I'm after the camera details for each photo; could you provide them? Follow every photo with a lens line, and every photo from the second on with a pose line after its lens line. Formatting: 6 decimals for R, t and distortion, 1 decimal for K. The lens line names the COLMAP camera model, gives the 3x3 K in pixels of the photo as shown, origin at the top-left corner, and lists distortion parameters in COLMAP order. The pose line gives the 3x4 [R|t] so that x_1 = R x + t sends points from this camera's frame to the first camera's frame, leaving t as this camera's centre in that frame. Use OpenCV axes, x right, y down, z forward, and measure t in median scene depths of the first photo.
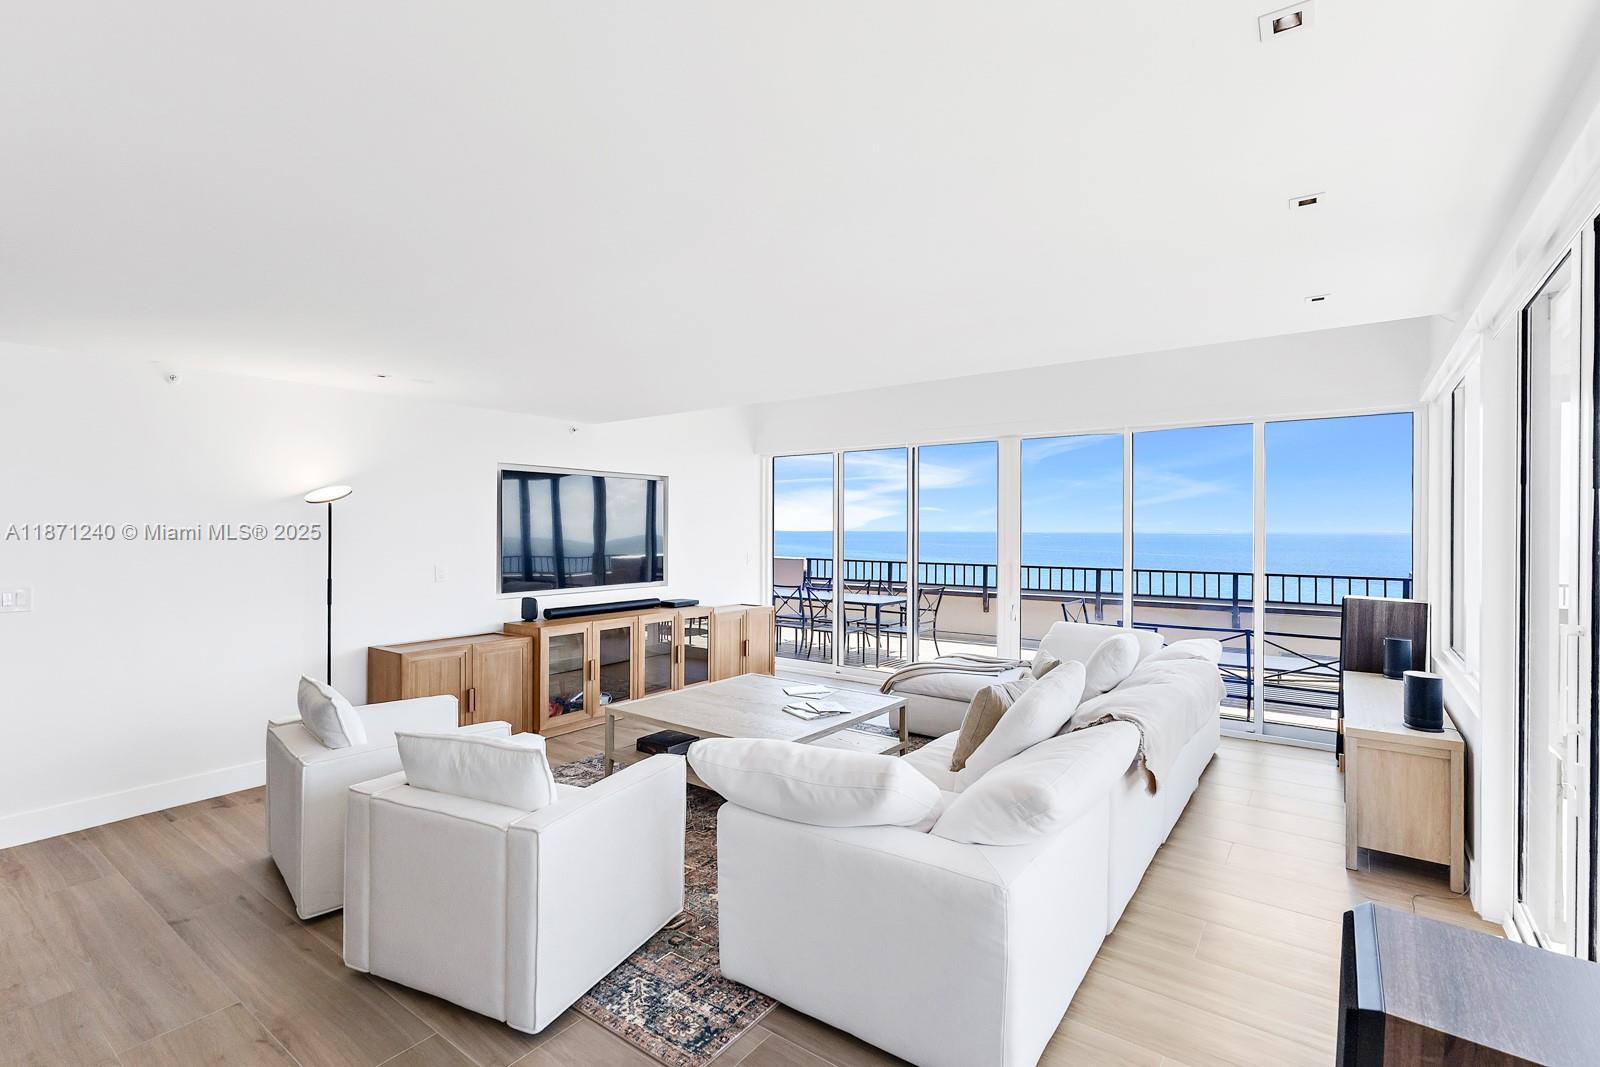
lens RADIAL K [[739.1, 0, 802.9], [0, 739.1, 528.6], [0, 0, 1]] dist [0.000315, -0.000186]
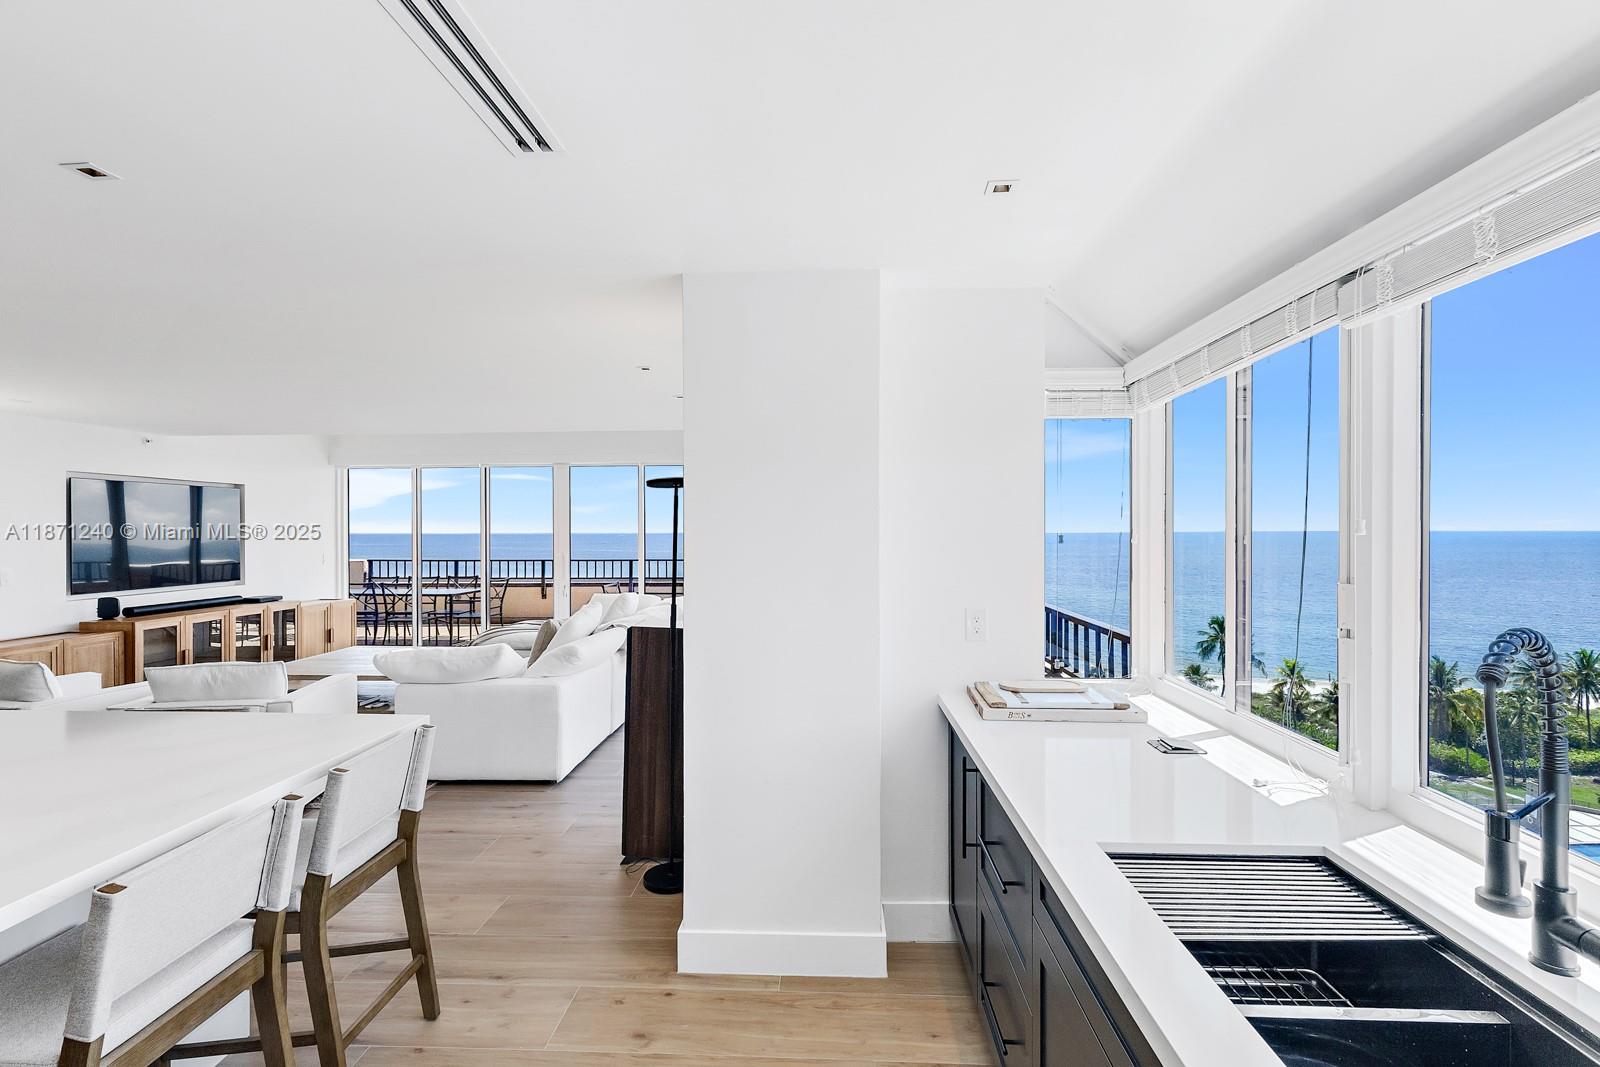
lens RADIAL K [[739.1, 0, 802.9], [0, 739.1, 528.6], [0, 0, 1]] dist [0.000315, -0.000186]
pose [[0.834678, -0.003413, 0.550727, -0.098320], [0.005033, 0.999986, -0.001431, 0.000007], [-0.550715, 0.003967, 0.834684, -0.372840]]
